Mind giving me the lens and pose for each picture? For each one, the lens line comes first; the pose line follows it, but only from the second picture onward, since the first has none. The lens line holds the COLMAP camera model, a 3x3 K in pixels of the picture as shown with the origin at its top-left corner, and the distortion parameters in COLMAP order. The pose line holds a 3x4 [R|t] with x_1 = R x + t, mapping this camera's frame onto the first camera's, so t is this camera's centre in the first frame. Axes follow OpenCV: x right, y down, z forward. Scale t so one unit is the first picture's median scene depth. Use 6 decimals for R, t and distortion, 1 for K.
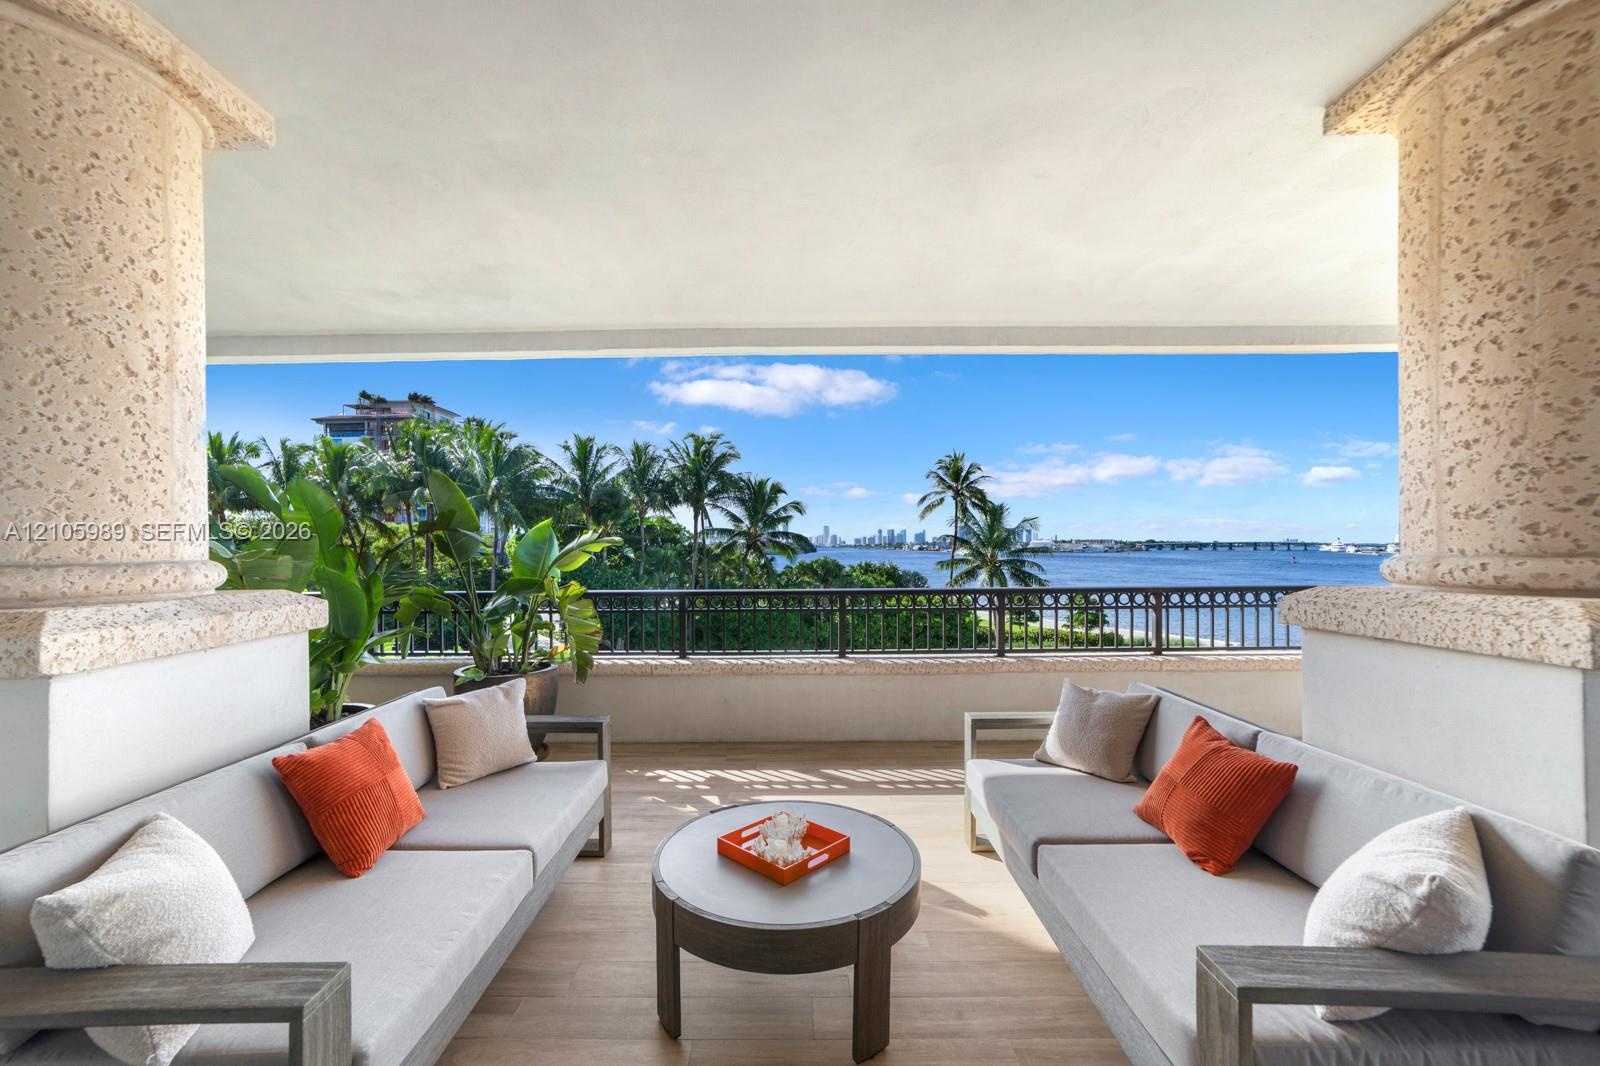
lens RADIAL K [[702.9, 0, 793.7], [0, 702.9, 543.0], [0, 0, 1]] dist [-0.081098, 0.047894]
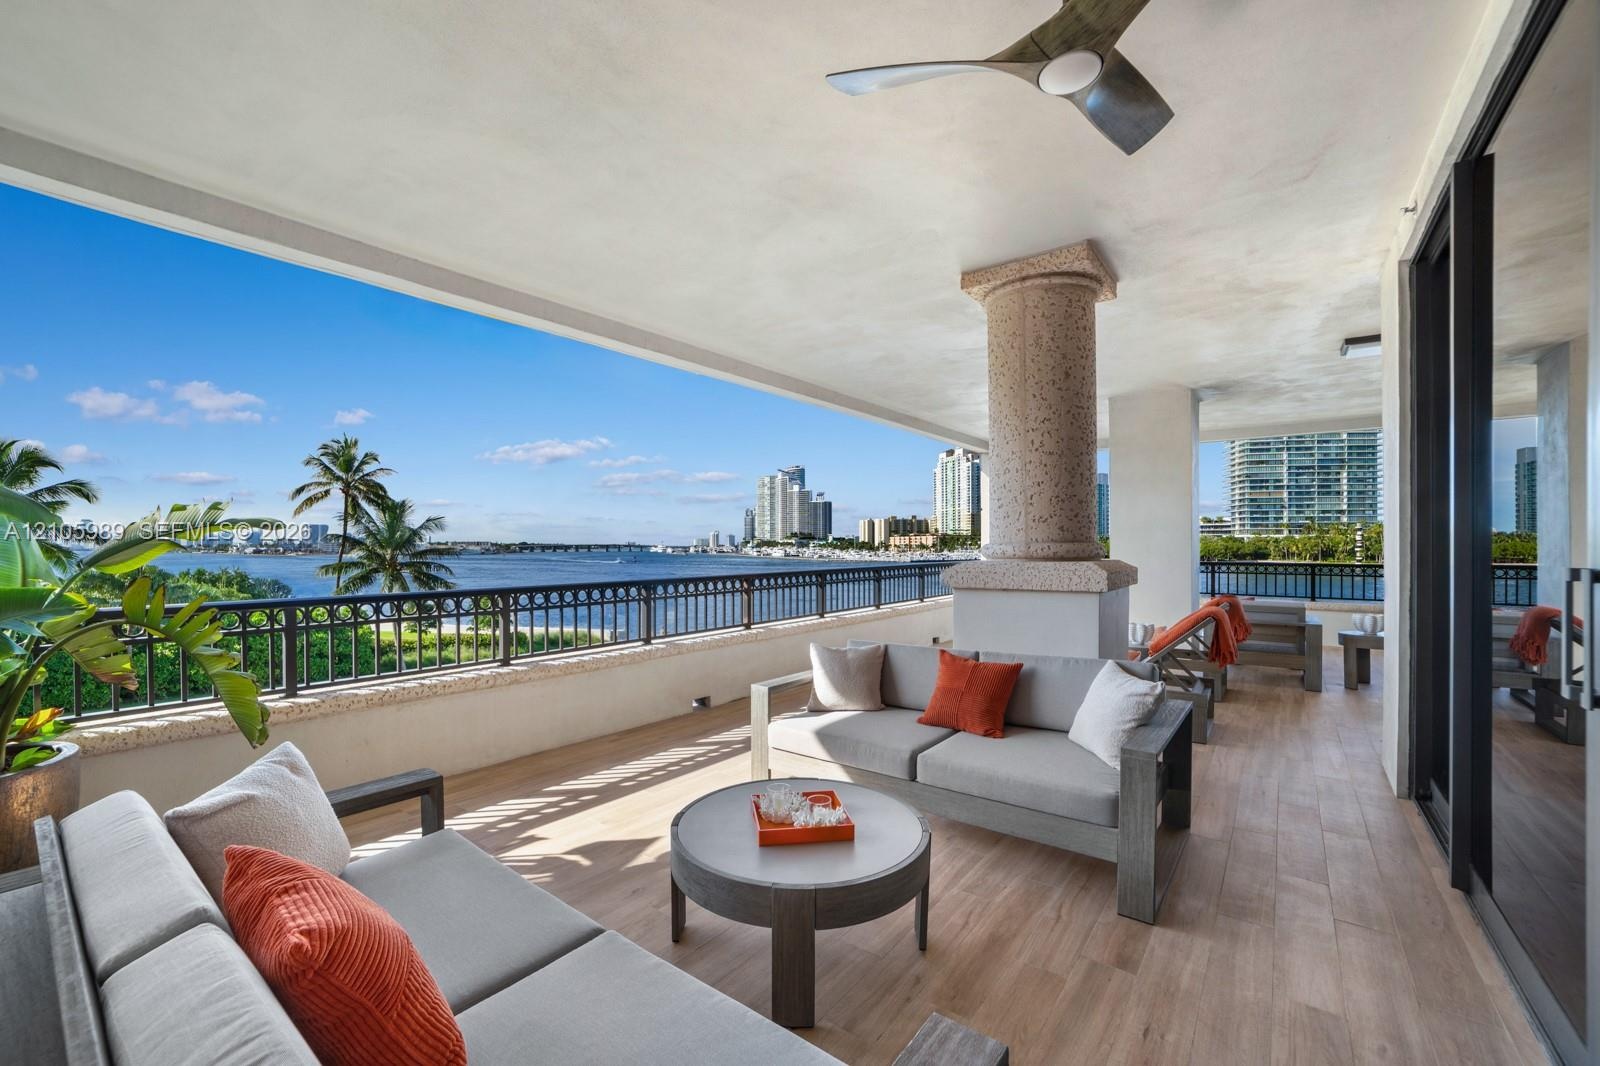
lens RADIAL K [[702.9, 0, 793.7], [0, 702.9, 543.0], [0, 0, 1]] dist [-0.081098, 0.047894]
pose [[0.561471, 0.005611, 0.827477, -0.162554], [0.000252, 0.999976, -0.006951, 0.005507], [-0.827496, 0.004112, 0.561456, 0.076201]]
